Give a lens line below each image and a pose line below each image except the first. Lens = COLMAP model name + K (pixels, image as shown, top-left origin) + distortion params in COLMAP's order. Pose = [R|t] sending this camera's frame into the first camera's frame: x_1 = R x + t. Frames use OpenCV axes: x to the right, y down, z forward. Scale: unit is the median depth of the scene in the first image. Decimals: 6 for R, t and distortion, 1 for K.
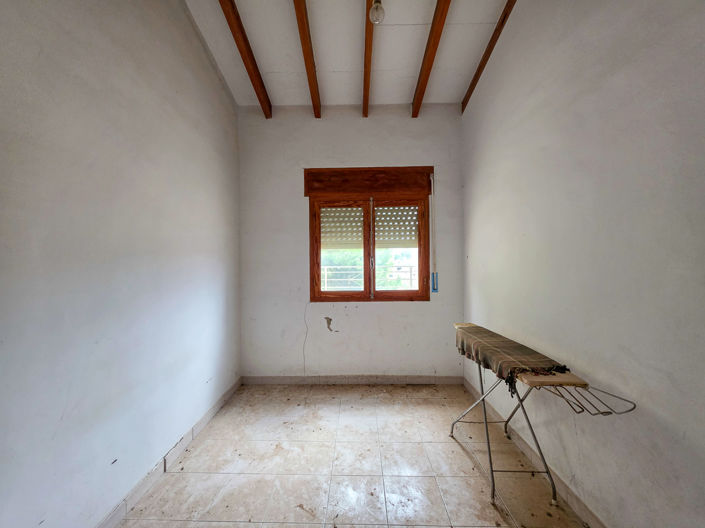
lens RADIAL K [[272.0, 0, 352.6], [0, 272.0, 264.7], [0, 0, 1]] dist [-0.001449, -0.000011]
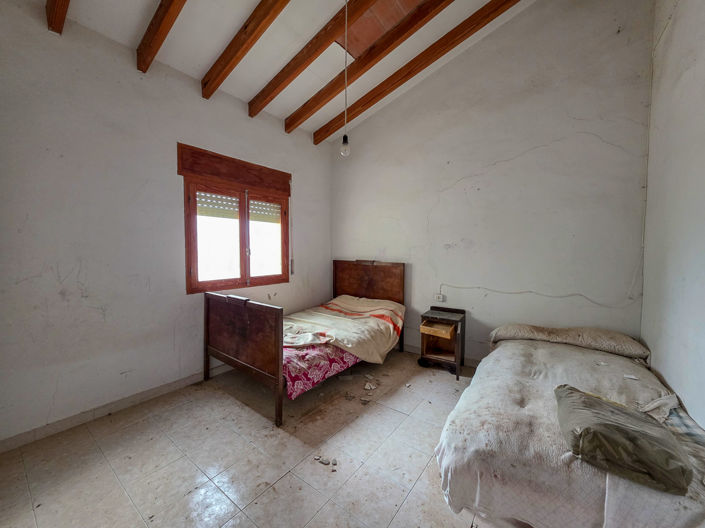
lens RADIAL K [[283.5, 0, 353.9], [0, 283.5, 262.8], [0, 0, 1]] dist [0.001315, -0.000502]
pose [[0.572406, -0.027447, 0.819511, -0.604778], [0.005422, 0.999544, 0.029689, 0.007045], [-0.819952, -0.012551, 0.572294, 0.014108]]
